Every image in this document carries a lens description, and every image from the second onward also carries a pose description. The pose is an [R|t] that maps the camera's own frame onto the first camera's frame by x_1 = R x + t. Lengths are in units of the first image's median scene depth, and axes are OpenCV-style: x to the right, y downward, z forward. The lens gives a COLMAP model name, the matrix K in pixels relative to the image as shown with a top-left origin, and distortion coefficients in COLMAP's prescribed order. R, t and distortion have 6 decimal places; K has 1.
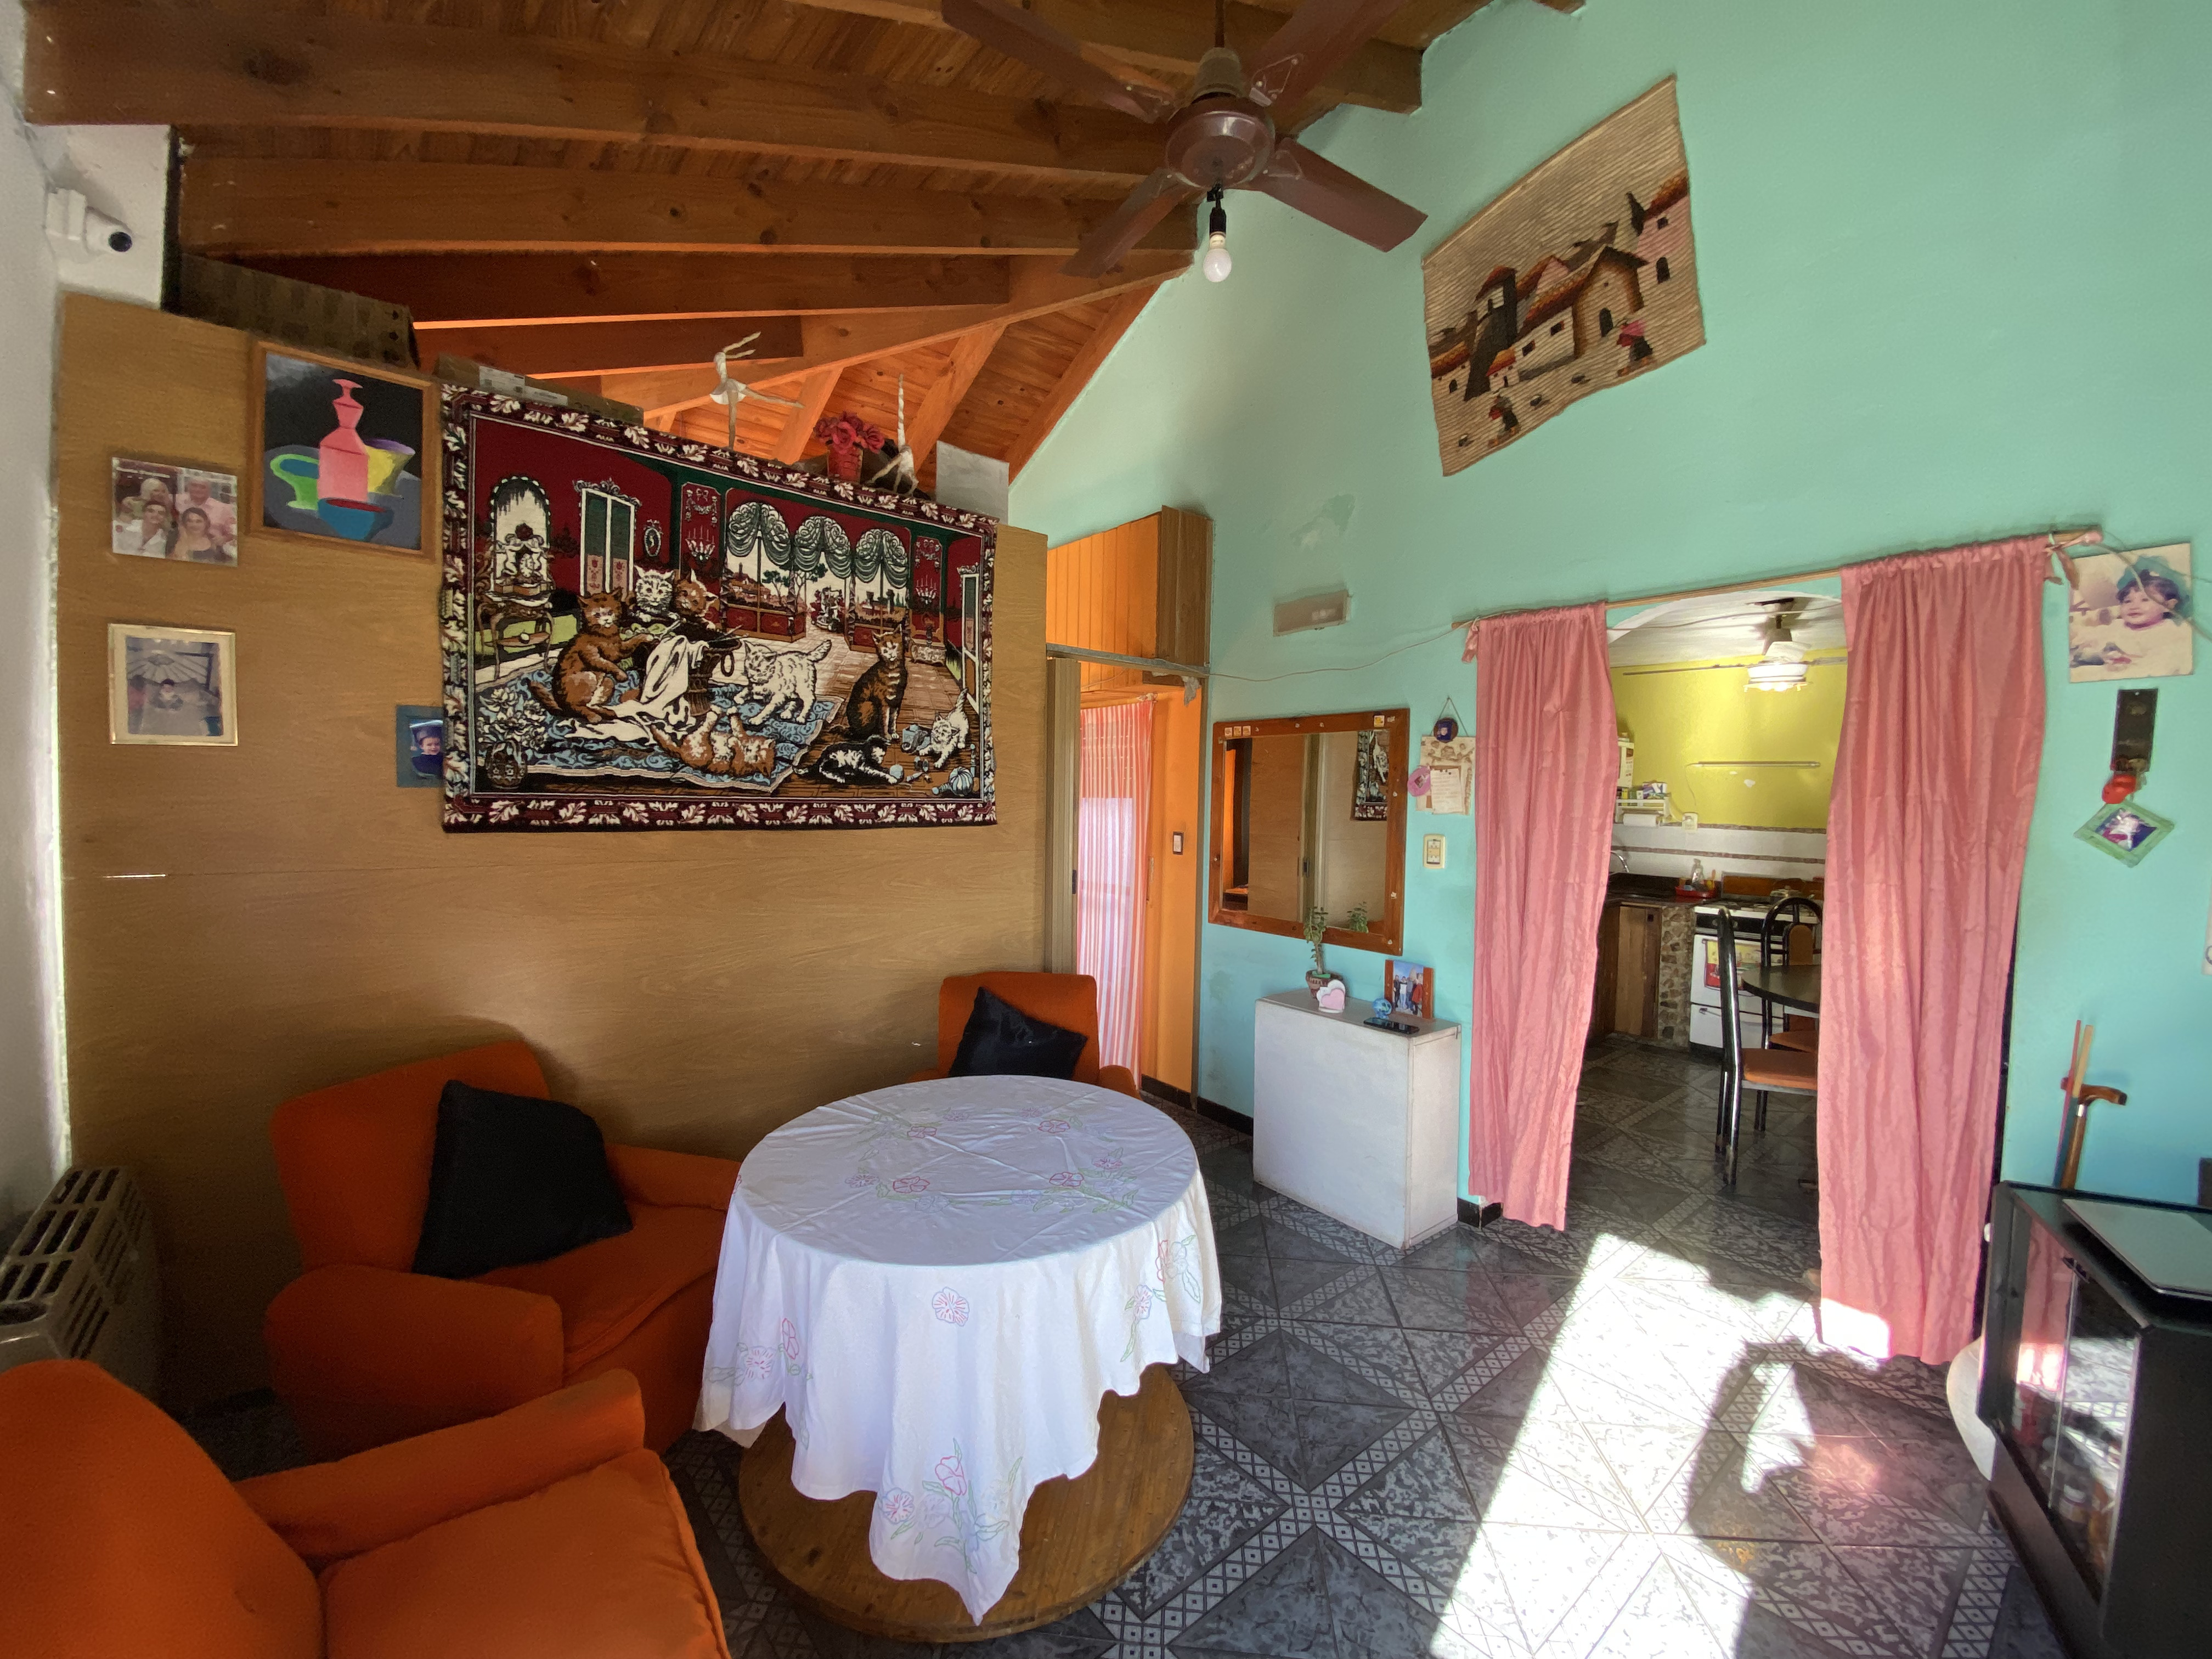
lens RADIAL K [[892.5, 0, 1100.7], [0, 892.5, 826.2], [0, 0, 1]] dist [-0.018340, -0.002016]
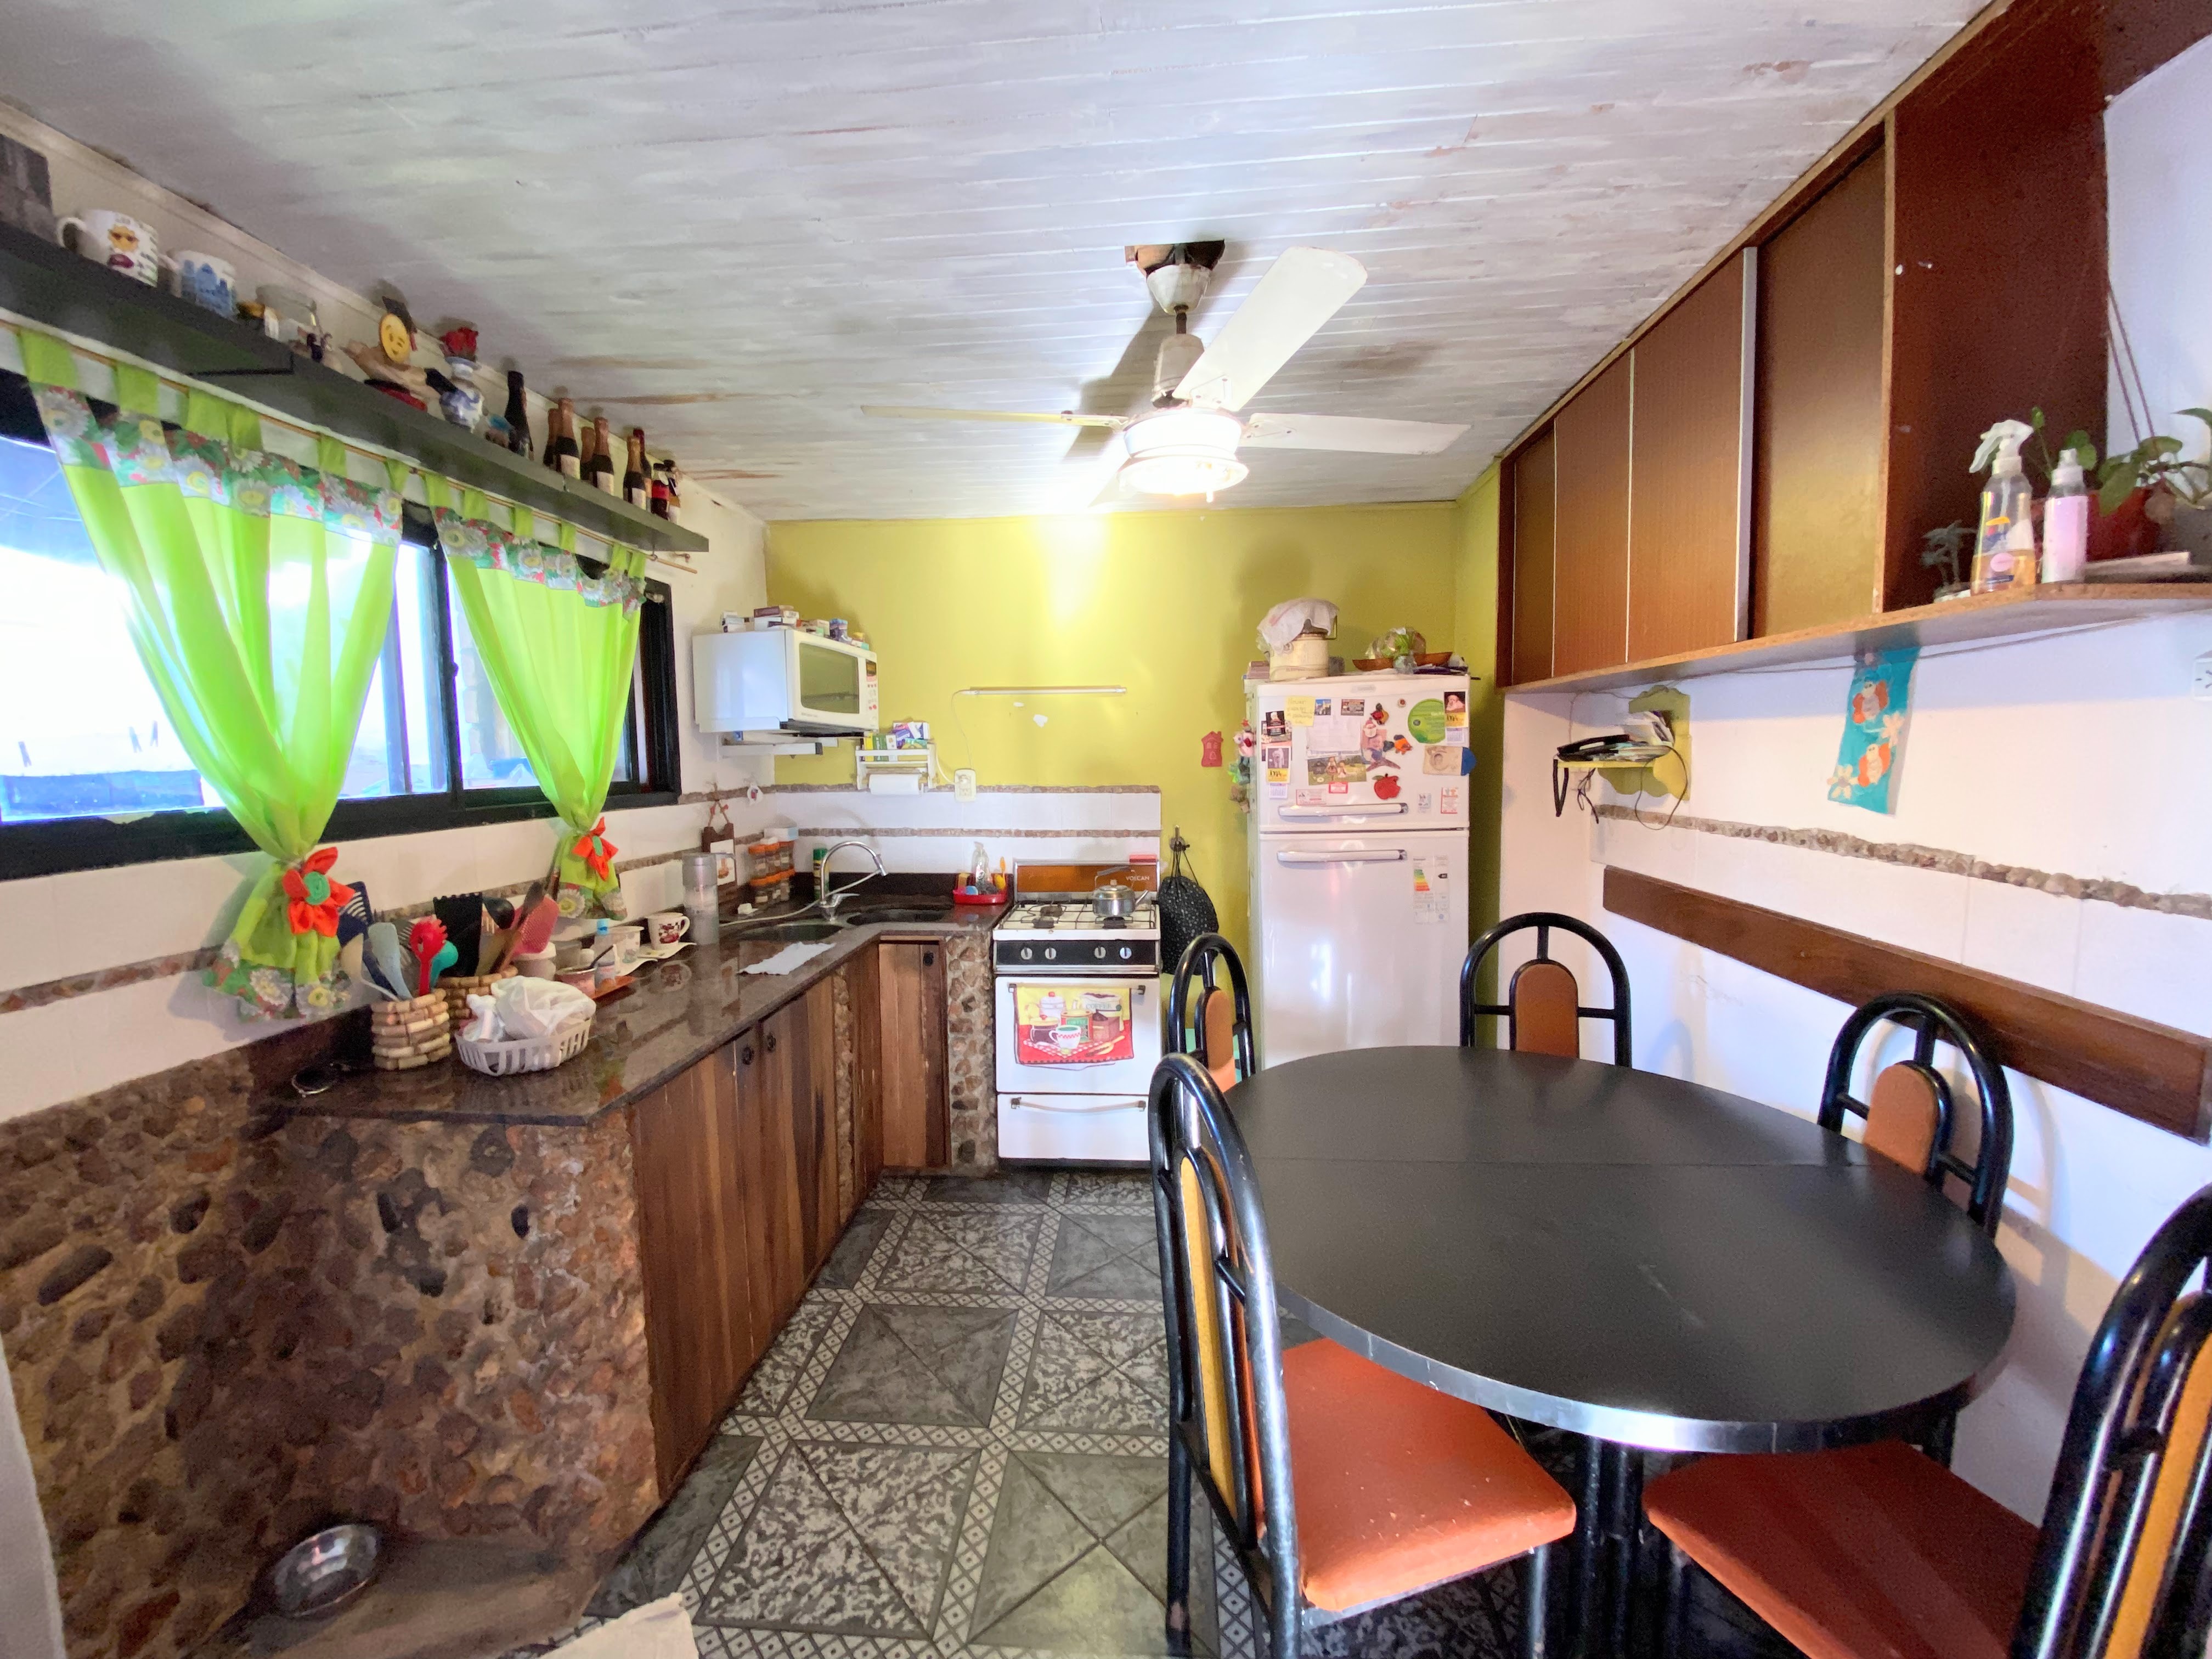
lens RADIAL K [[892.5, 0, 1101.9], [0, 892.5, 830.0], [0, 0, 1]] dist [-0.018340, -0.002016]
pose [[0.696546, -0.073515, 0.713736, 0.300215], [0.052953, 0.997292, 0.051044, 0.000746], [-0.715555, 0.002240, 0.698552, 0.524837]]
